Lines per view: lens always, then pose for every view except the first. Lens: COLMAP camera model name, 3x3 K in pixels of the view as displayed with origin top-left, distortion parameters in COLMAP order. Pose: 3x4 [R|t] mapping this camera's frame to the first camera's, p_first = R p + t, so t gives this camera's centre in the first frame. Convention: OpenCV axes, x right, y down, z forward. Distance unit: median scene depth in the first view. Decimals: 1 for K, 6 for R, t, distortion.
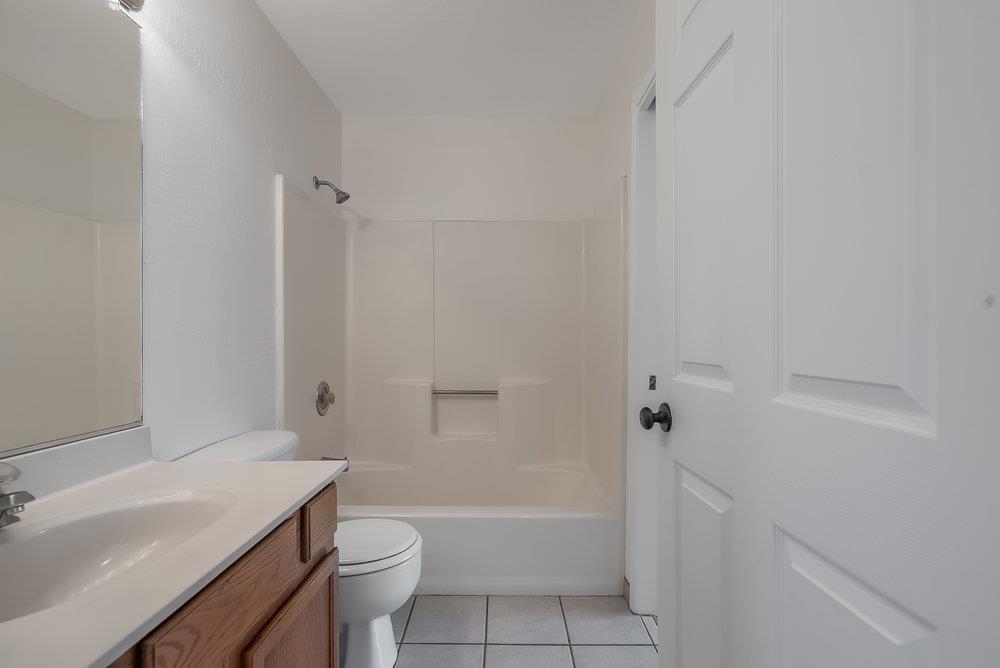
lens RADIAL K [[470.5, 0, 503.2], [0, 470.5, 318.9], [0, 0, 1]] dist [0.001369, 0.000637]
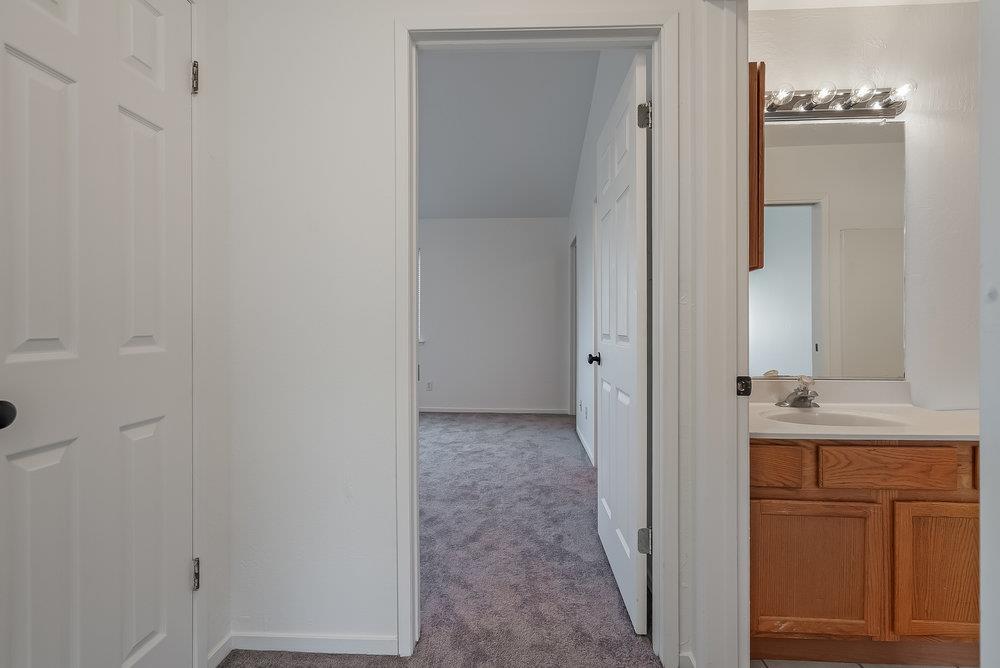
lens RADIAL K [[383.9, 0, 500.7], [0, 383.9, 325.7], [0, 0, 1]] dist [0.000583, 0.000195]
pose [[-0.050564, 0.004095, -0.998712, 0.479911], [0.039353, 0.999223, 0.002105, 0.005309], [0.997945, -0.039196, -0.050686, -0.183268]]
